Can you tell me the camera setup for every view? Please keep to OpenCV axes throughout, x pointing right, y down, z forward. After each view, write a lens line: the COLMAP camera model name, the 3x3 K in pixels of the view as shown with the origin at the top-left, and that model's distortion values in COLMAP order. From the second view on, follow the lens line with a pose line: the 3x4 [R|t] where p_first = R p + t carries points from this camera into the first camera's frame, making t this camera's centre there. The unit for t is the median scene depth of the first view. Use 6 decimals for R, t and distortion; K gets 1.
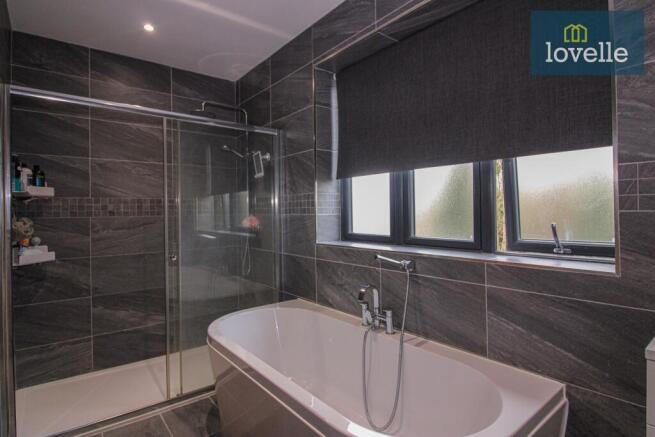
lens RADIAL K [[344.5, 0, 330.7], [0, 344.5, 215.1], [0, 0, 1]] dist [-0.001504, -0.000387]
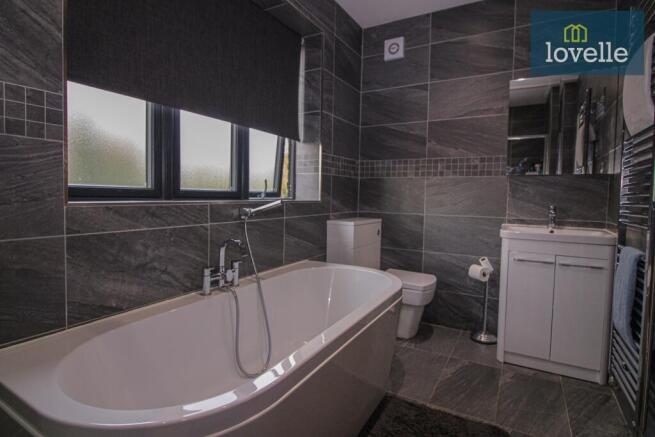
lens RADIAL K [[344.5, 0, 329.5], [0, 344.5, 216.1], [0, 0, 1]] dist [-0.001504, -0.000387]
pose [[-0.351203, -0.056906, 0.934569, -0.693212], [-0.007939, 0.998296, 0.057803, 0.077243], [-0.936266, 0.012881, -0.351056, 0.931042]]
